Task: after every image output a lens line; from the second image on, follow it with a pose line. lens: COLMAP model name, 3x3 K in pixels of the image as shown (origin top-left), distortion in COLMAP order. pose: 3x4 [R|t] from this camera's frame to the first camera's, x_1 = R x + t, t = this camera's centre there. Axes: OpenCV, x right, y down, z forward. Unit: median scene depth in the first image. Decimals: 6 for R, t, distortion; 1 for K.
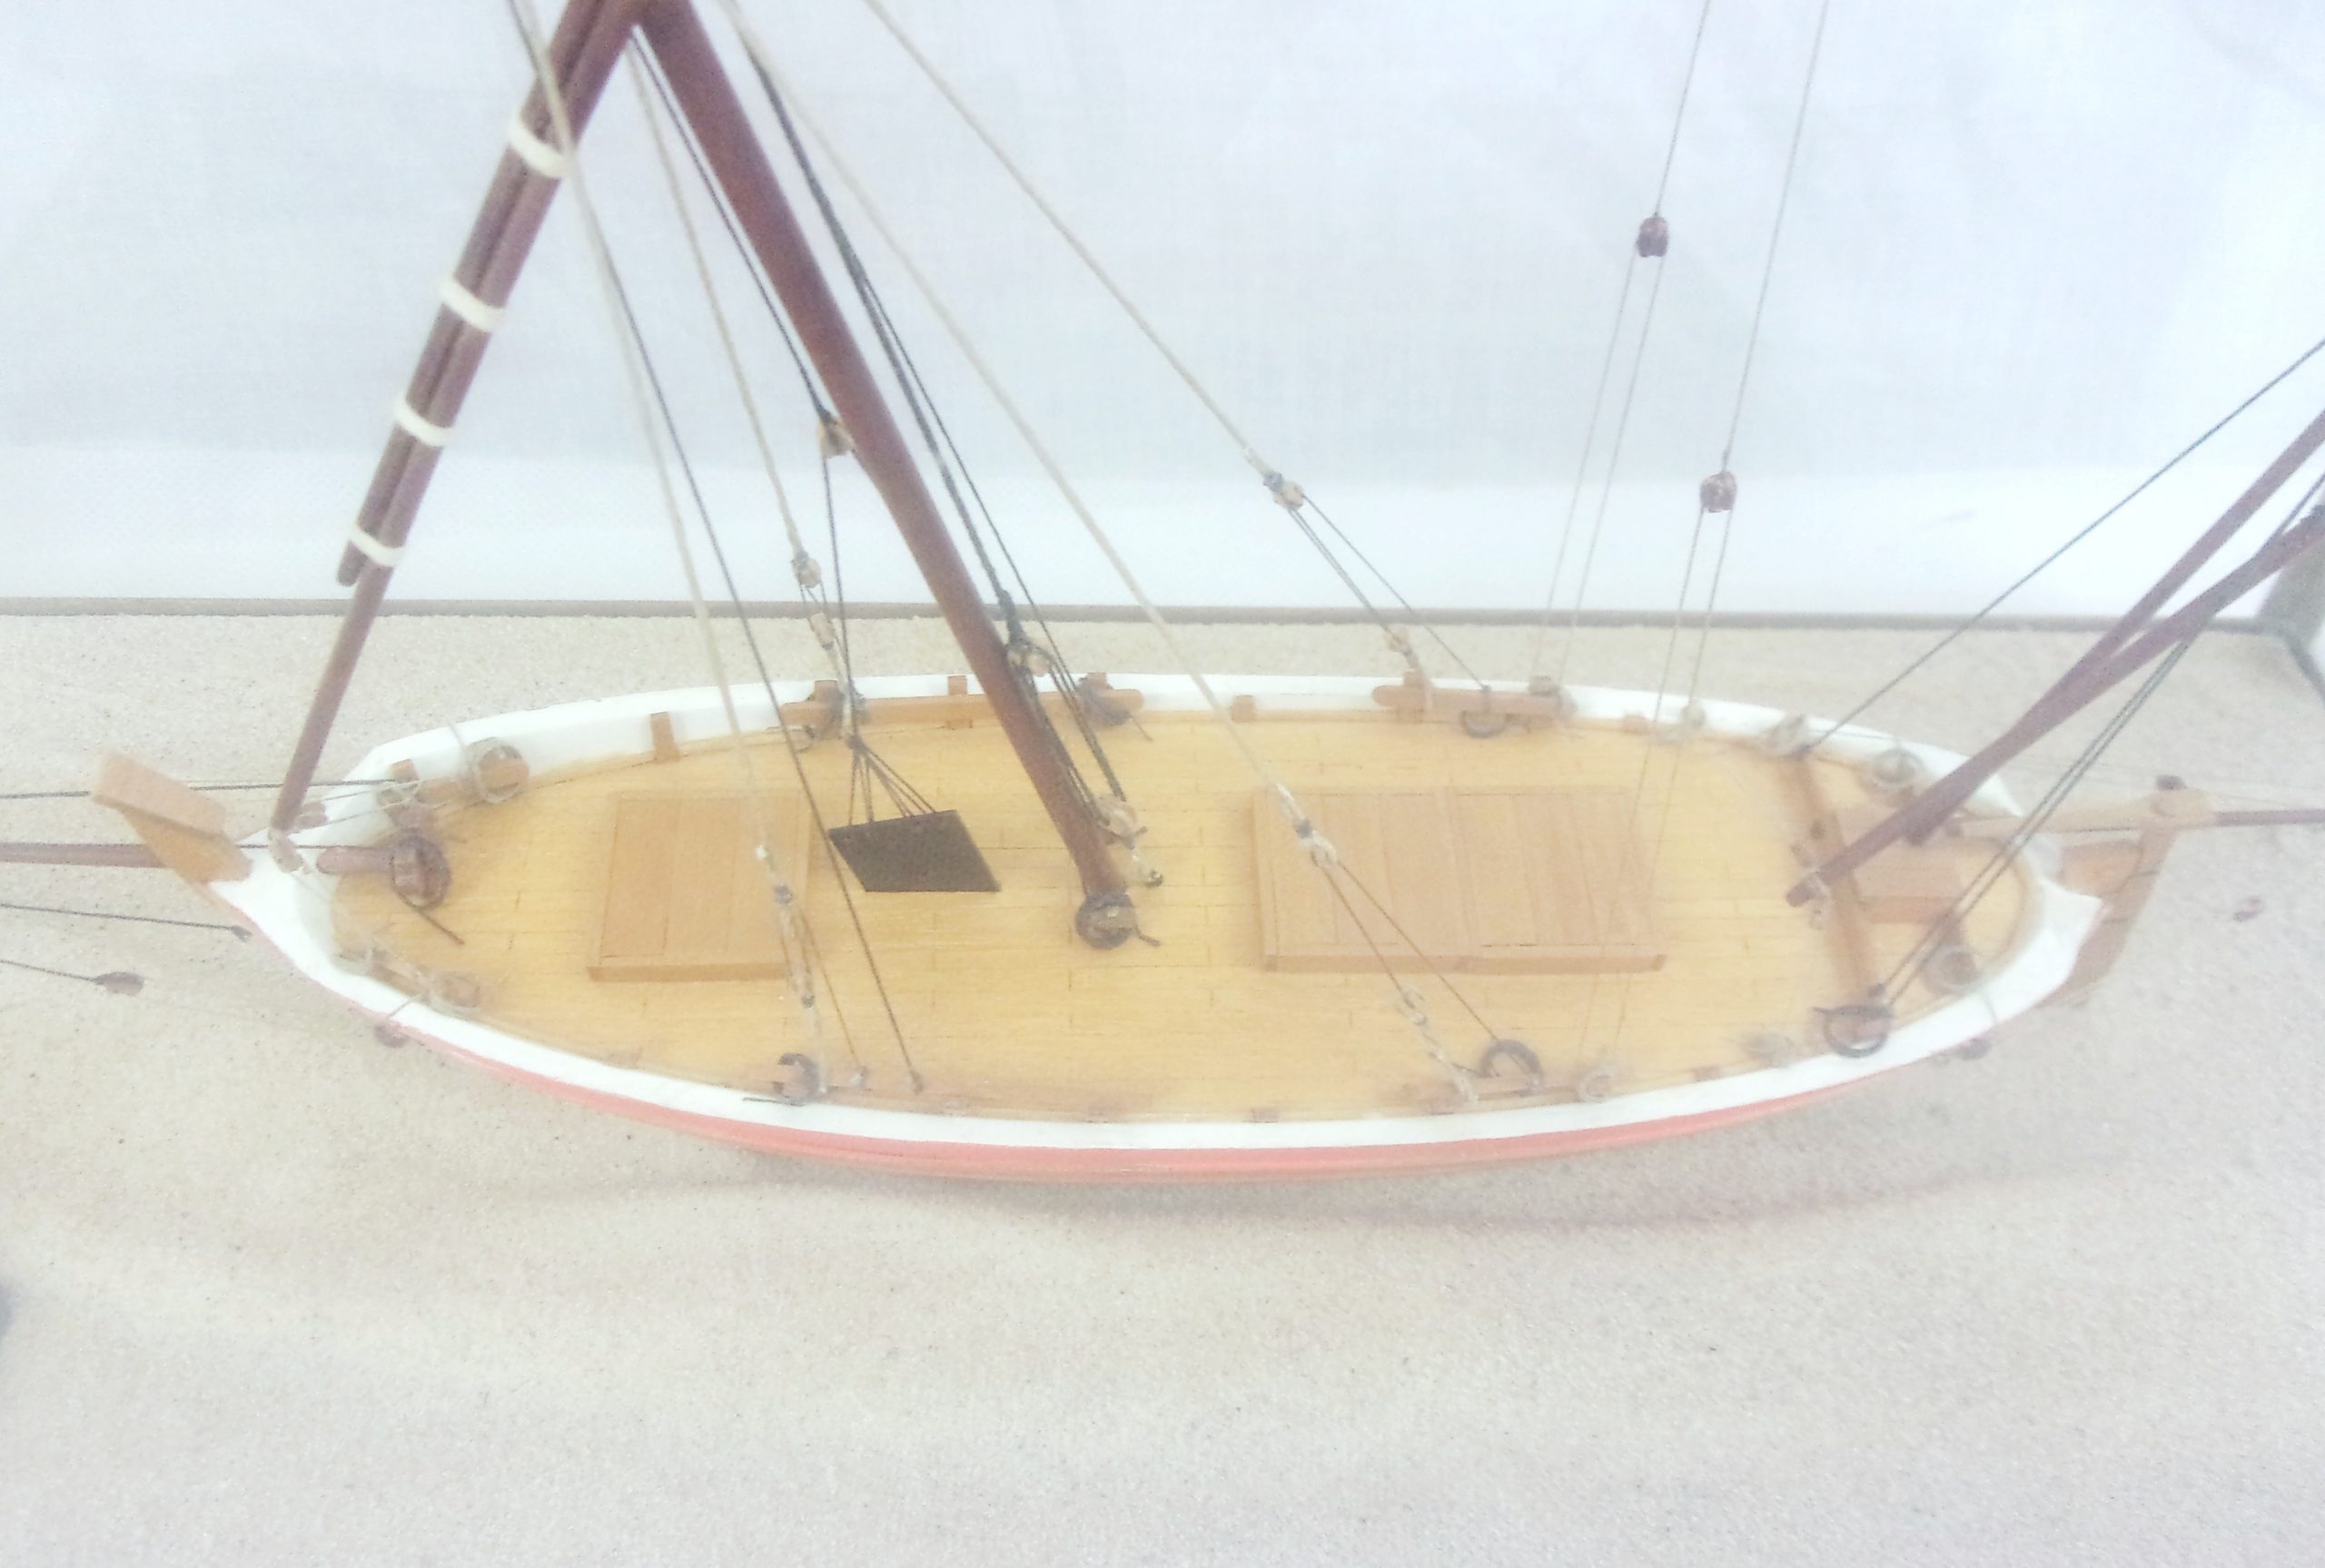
lens RADIAL K [[1785.7, 0, 1162.5], [0, 1785.7, 784.0], [0, 0, 1]] dist [-0.000963, 0.002294]
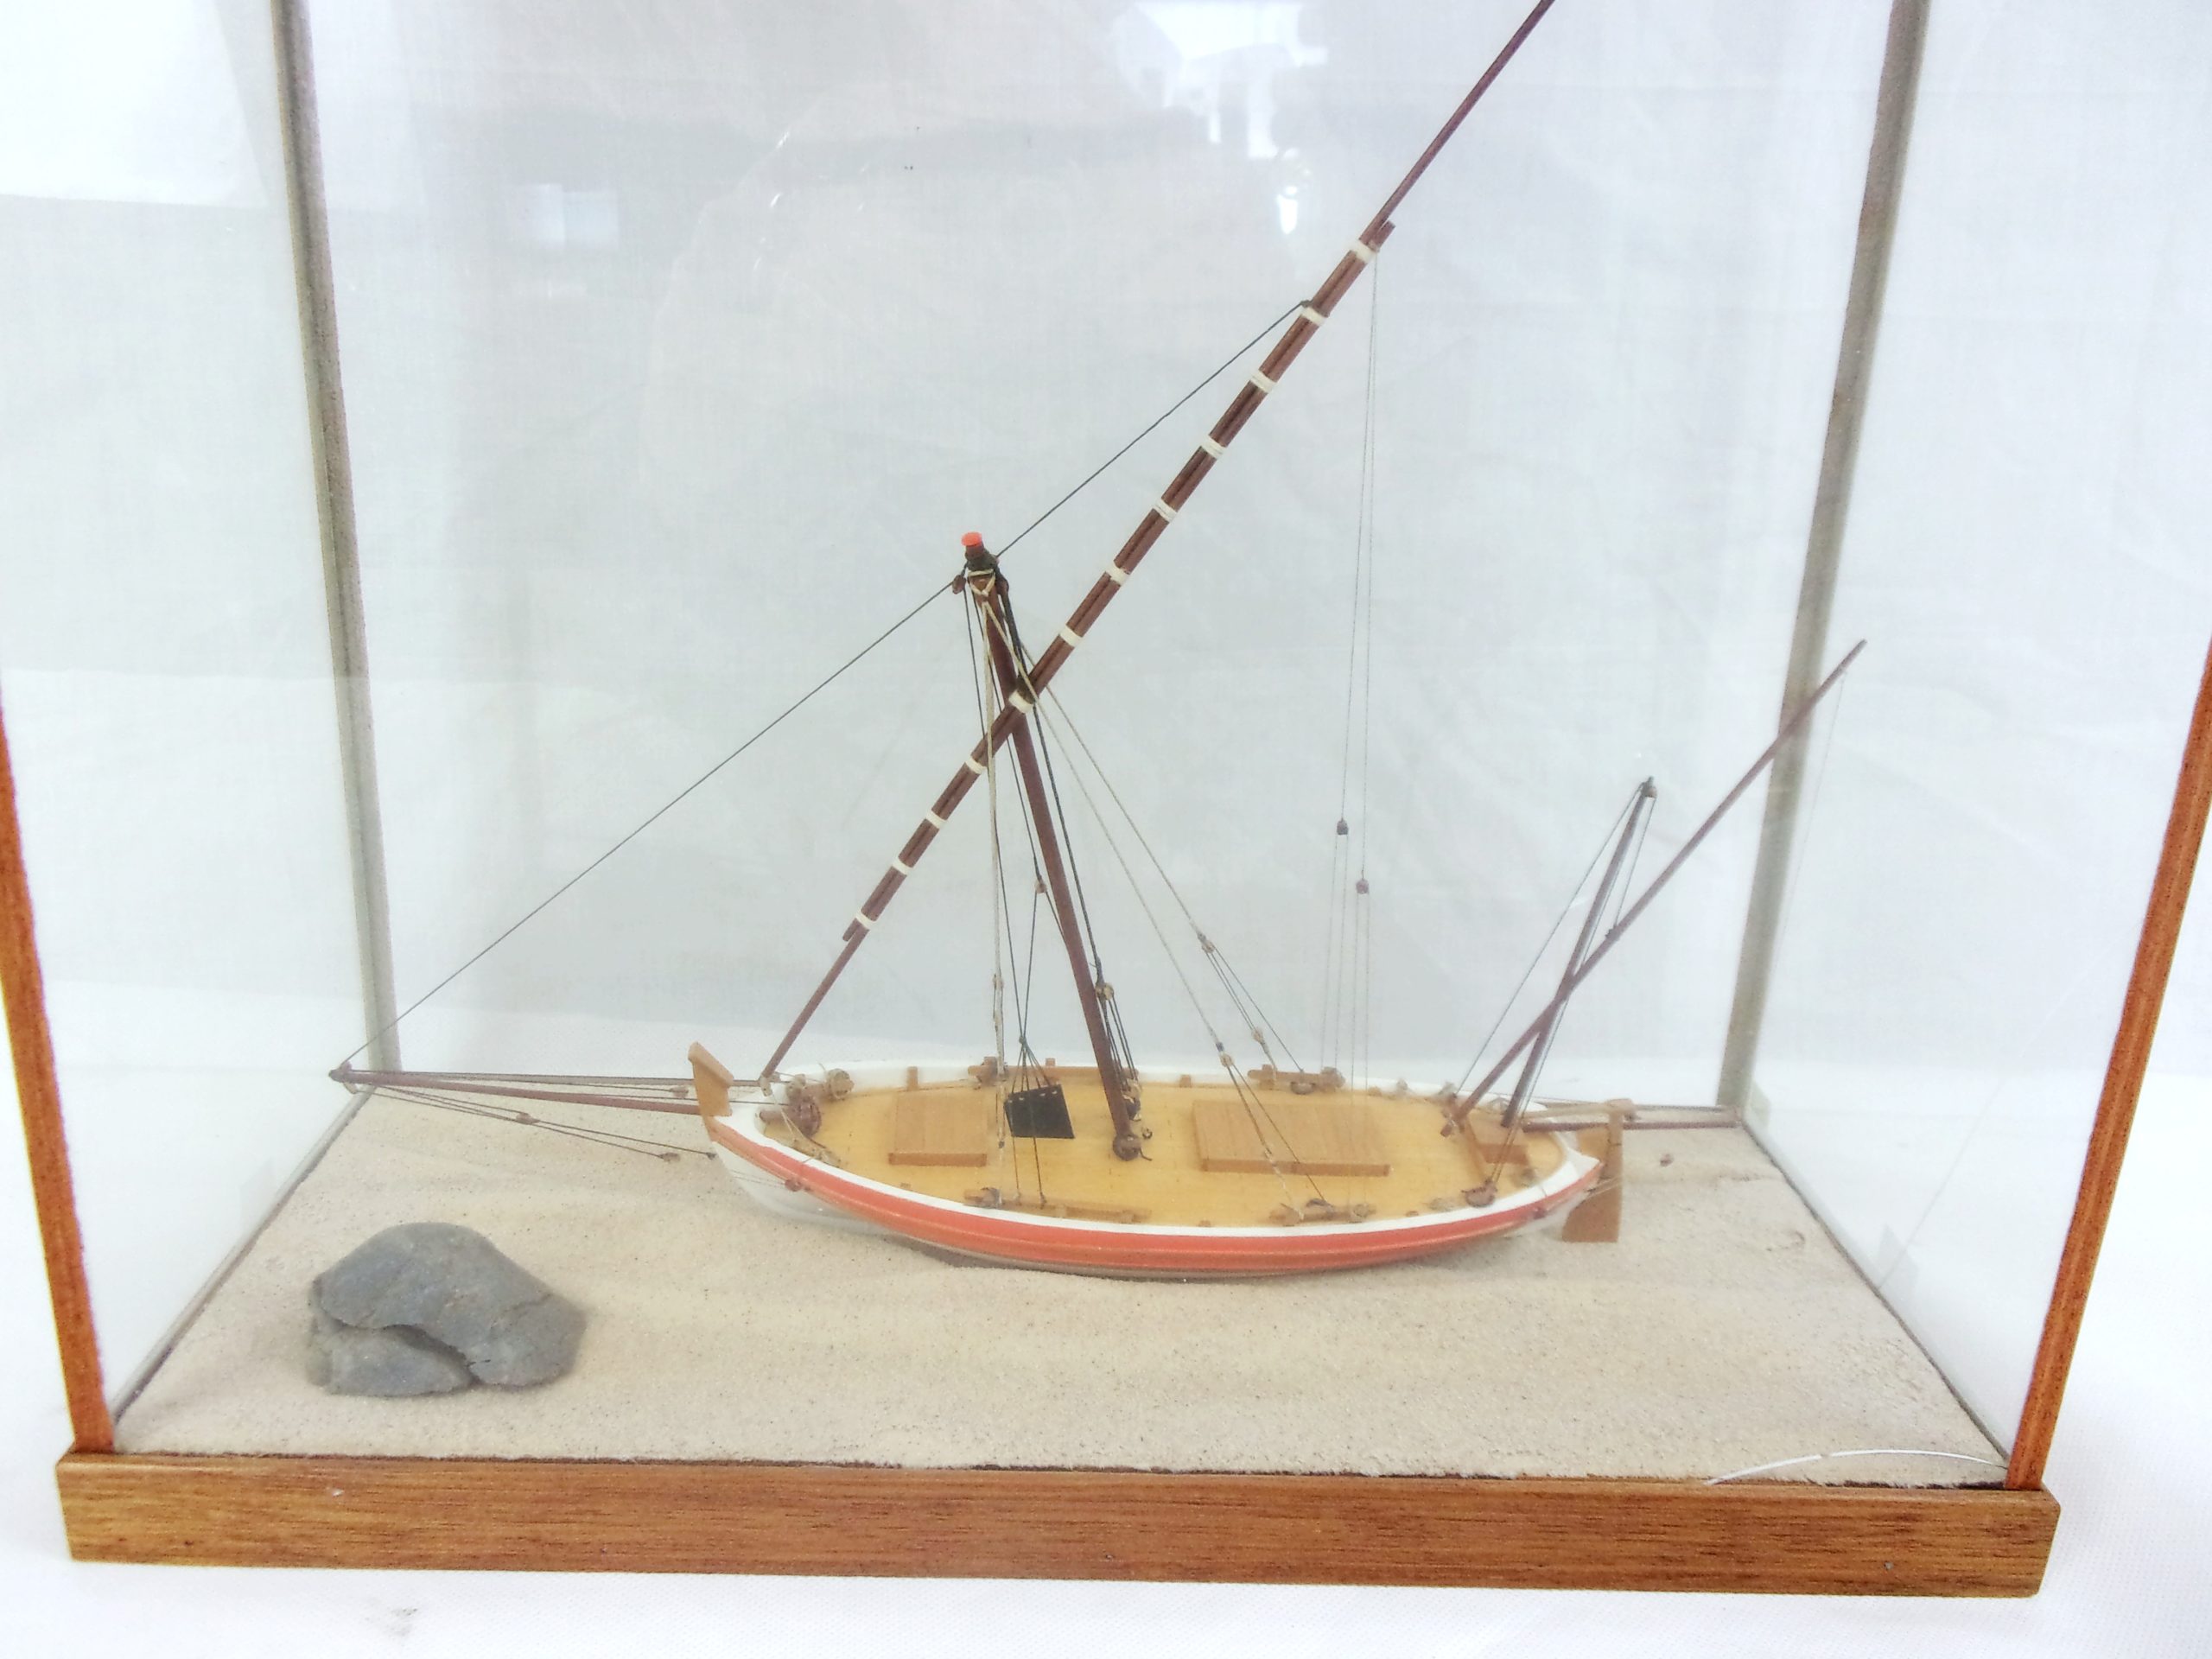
lens RADIAL K [[1745.8, 0, 1106.0], [0, 1745.8, 829.5], [0, 0, 1]] dist [0.014139, -0.026228]
pose [[0.999314, 0.018183, 0.032258, -0.131992], [-0.000327, 0.875440, -0.483326, 0.757943], [-0.037028, 0.482984, 0.874846, -1.012982]]
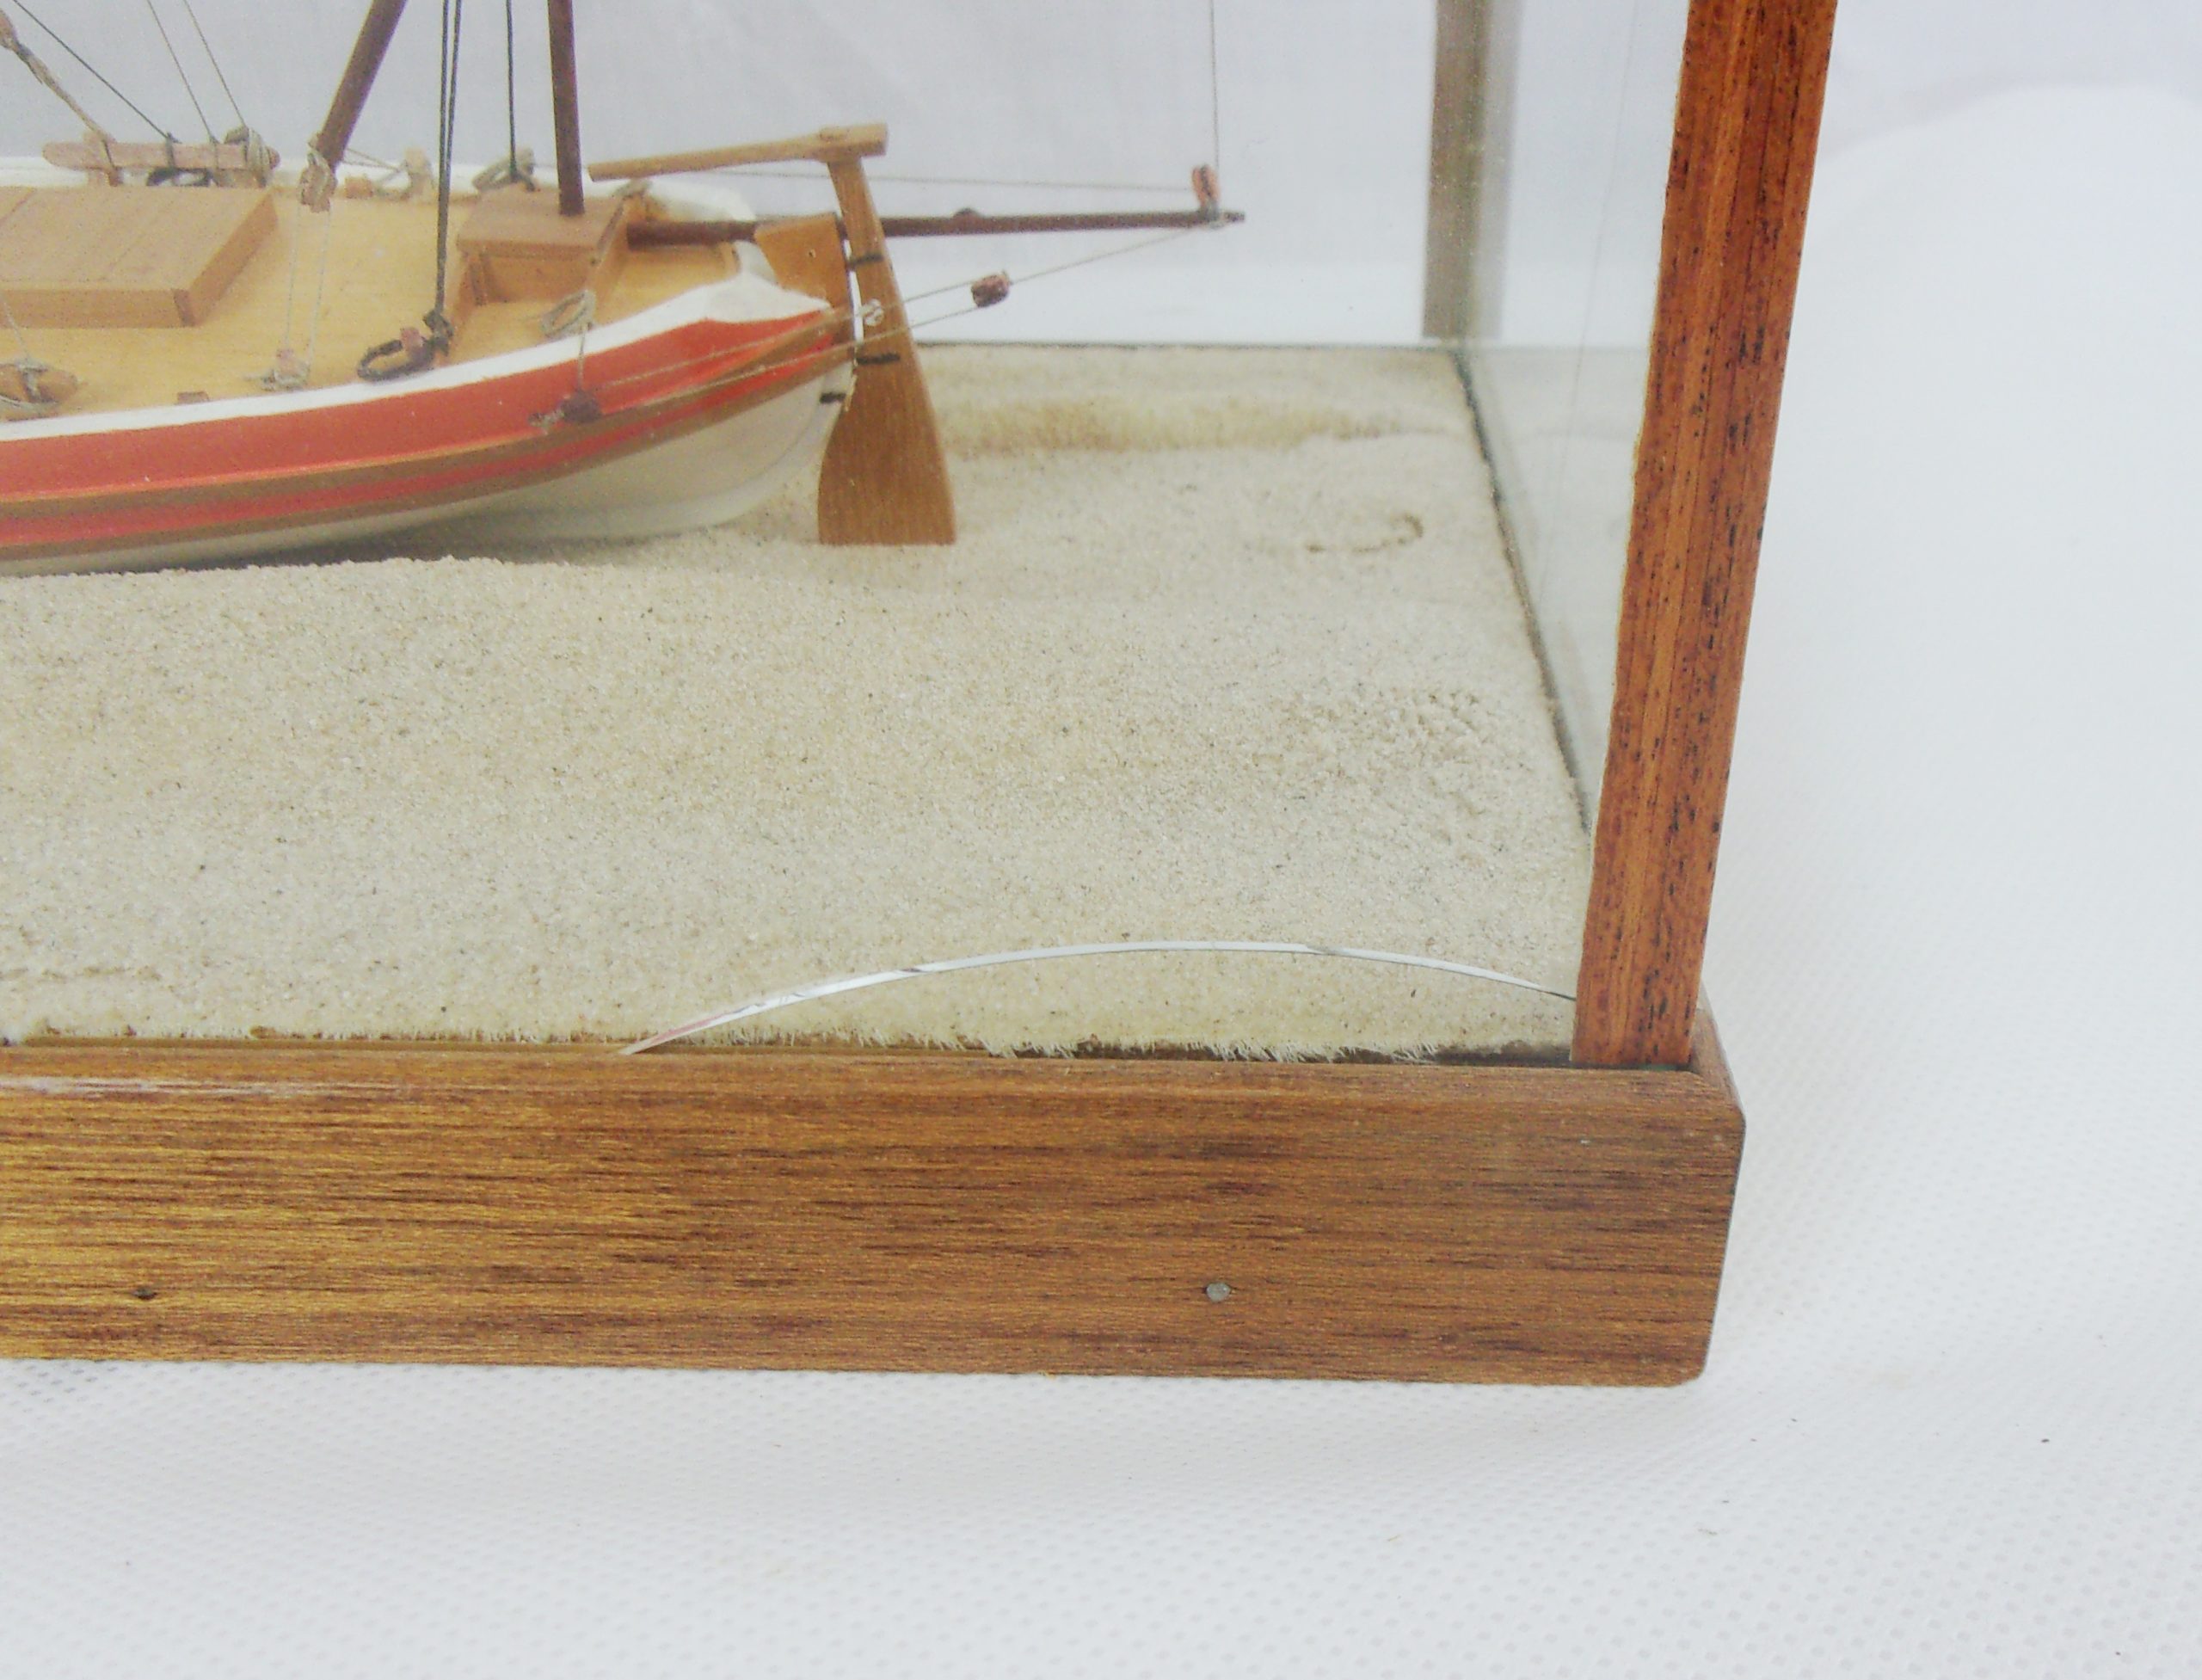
lens RADIAL K [[2270.8, 0, 1101.0], [0, 2270.8, 840.0], [0, 0, 1]] dist [0.050078, -0.004554]
pose [[0.999911, 0.000183, -0.013336, 0.702258], [-0.004142, 0.954717, -0.297488, 0.635428], [0.012678, 0.297517, 0.954632, 0.105041]]
